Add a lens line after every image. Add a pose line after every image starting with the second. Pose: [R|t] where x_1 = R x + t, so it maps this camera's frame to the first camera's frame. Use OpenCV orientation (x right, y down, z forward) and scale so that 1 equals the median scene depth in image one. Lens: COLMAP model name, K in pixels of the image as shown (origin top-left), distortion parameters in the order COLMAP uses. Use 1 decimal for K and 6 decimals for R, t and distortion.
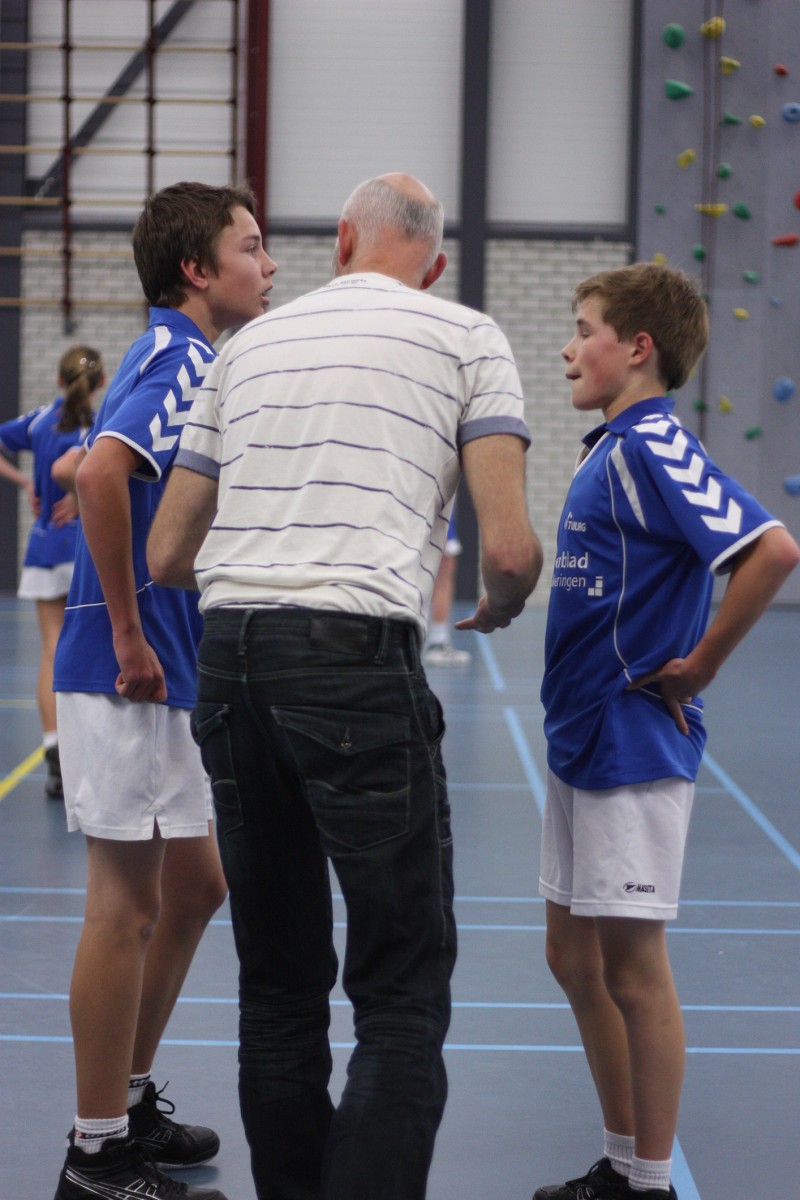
lens RADIAL K [[2817.3, 0, 400.0], [0, 2817.3, 600.0], [0, 0, 1]] dist [-0.147854, 0.480058]
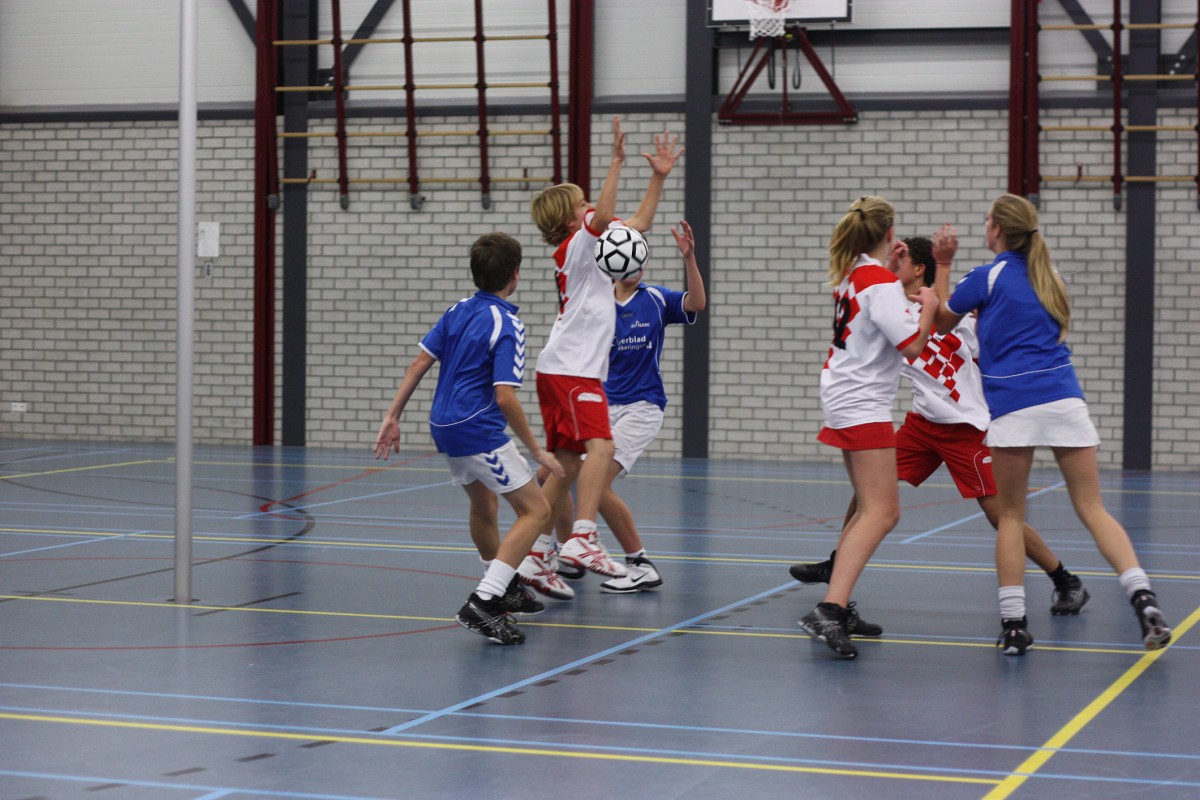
lens RADIAL K [[2817.3, 0, 600.0], [0, 2817.3, 400.0], [0, 0, 1]] dist [-0.147854, 0.480058]
pose [[0.945782, 0.000951, -0.324801, 0.329226], [-0.010002, 0.999607, -0.026196, 0.006681], [0.324649, 0.028024, 0.945419, 0.001142]]
